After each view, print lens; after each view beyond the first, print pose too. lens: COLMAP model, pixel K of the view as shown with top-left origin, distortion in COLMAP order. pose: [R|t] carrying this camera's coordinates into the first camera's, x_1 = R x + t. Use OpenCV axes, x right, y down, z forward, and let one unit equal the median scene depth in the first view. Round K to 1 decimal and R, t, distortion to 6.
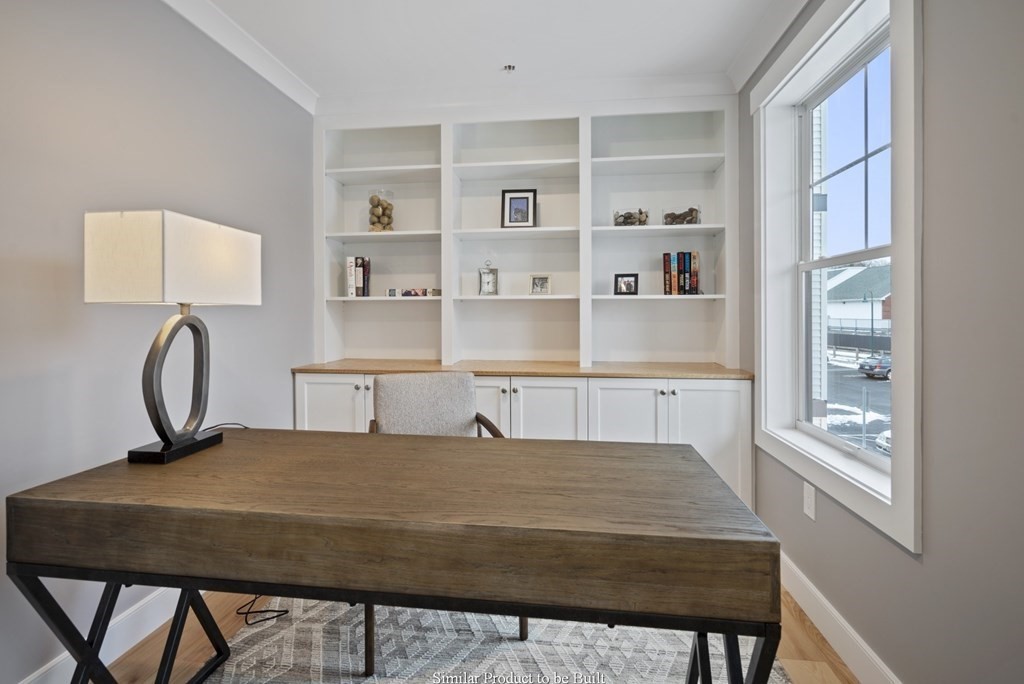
lens RADIAL K [[470.1, 0, 514.8], [0, 470.1, 312.6], [0, 0, 1]] dist [-0.002706, 0.000416]
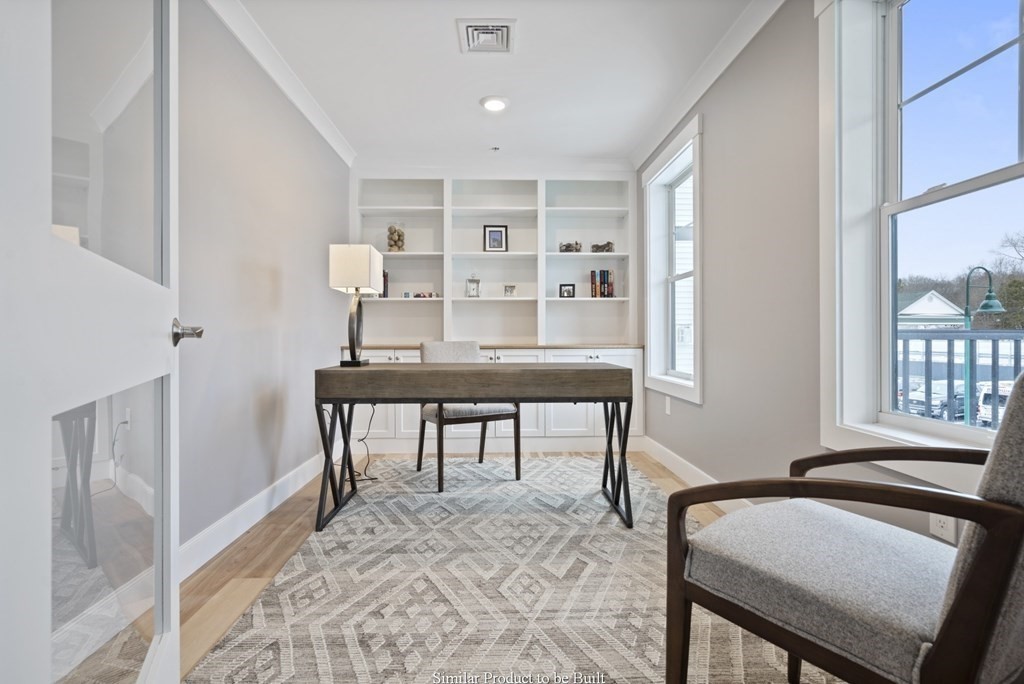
lens RADIAL K [[502.1, 0, 509.0], [0, 502.1, 339.4], [0, 0, 1]] dist [-0.000797, -0.000094]
pose [[0.988681, -0.002003, 0.150019, -0.192051], [0.000716, 0.999963, 0.008630, 0.082388], [-0.150031, -0.008425, 0.988645, -0.572904]]
